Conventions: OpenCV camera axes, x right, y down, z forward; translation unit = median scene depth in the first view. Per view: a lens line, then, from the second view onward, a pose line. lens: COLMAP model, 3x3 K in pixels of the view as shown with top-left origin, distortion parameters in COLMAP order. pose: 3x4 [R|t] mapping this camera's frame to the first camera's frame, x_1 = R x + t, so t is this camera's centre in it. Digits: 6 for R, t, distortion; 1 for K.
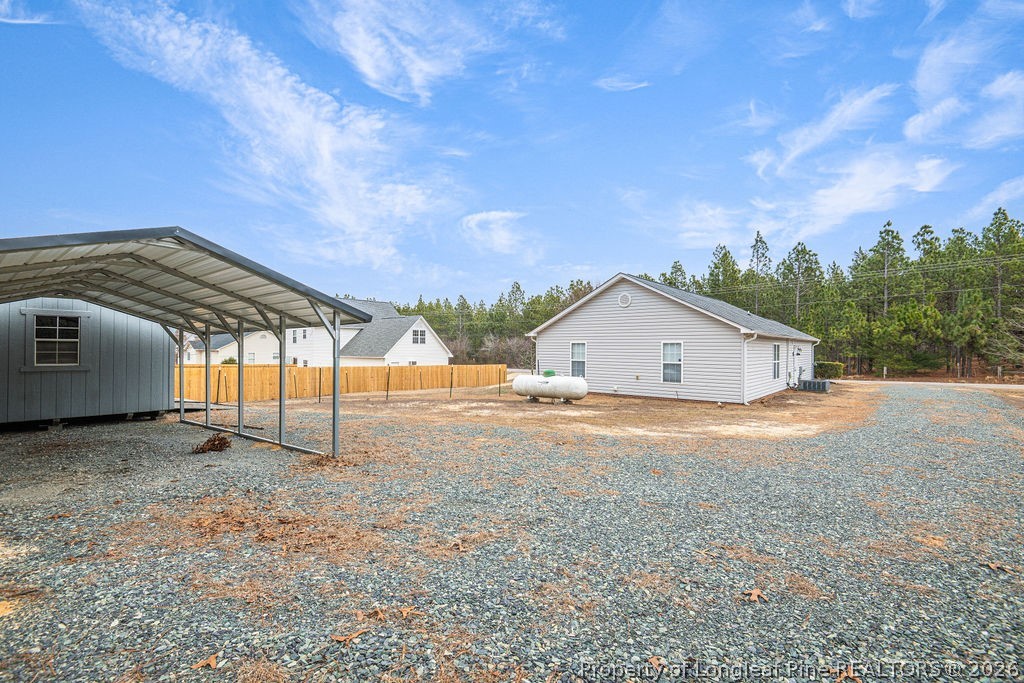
lens RADIAL K [[474.6, 0, 512.0], [0, 474.6, 341.5], [0, 0, 1]] dist [0.000461, -0.000574]
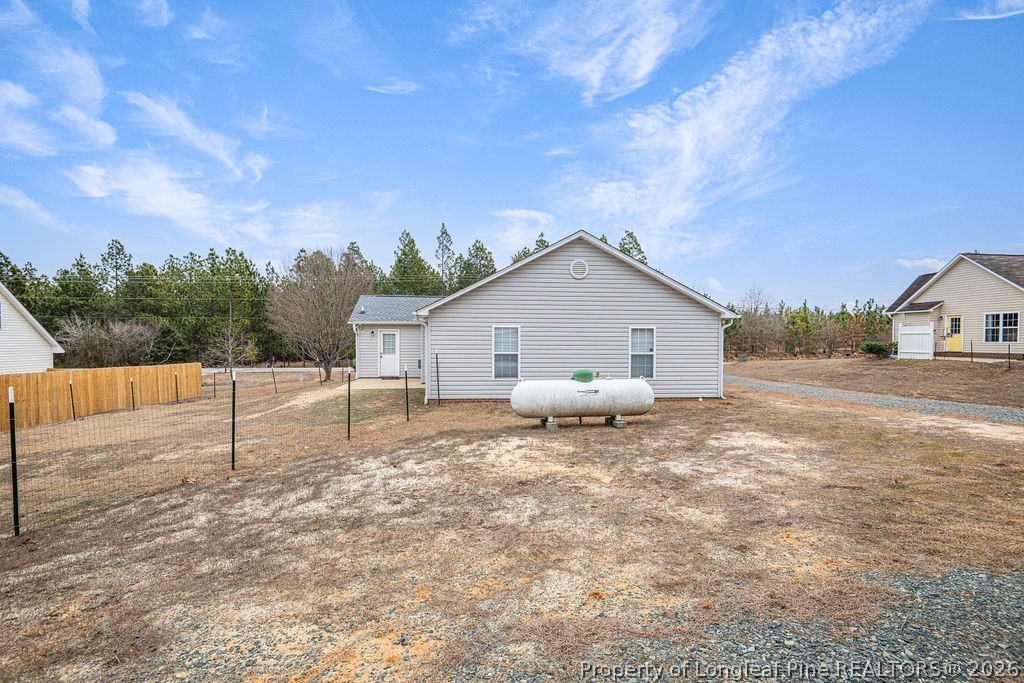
lens RADIAL K [[474.6, 0, 512.0], [0, 474.6, 341.5], [0, 0, 1]] dist [0.000461, -0.000574]
pose [[0.702222, -0.007063, 0.711923, -0.255757], [-0.007915, 0.999812, 0.017726, 0.008229], [-0.711914, -0.018082, 0.702033, 0.395351]]
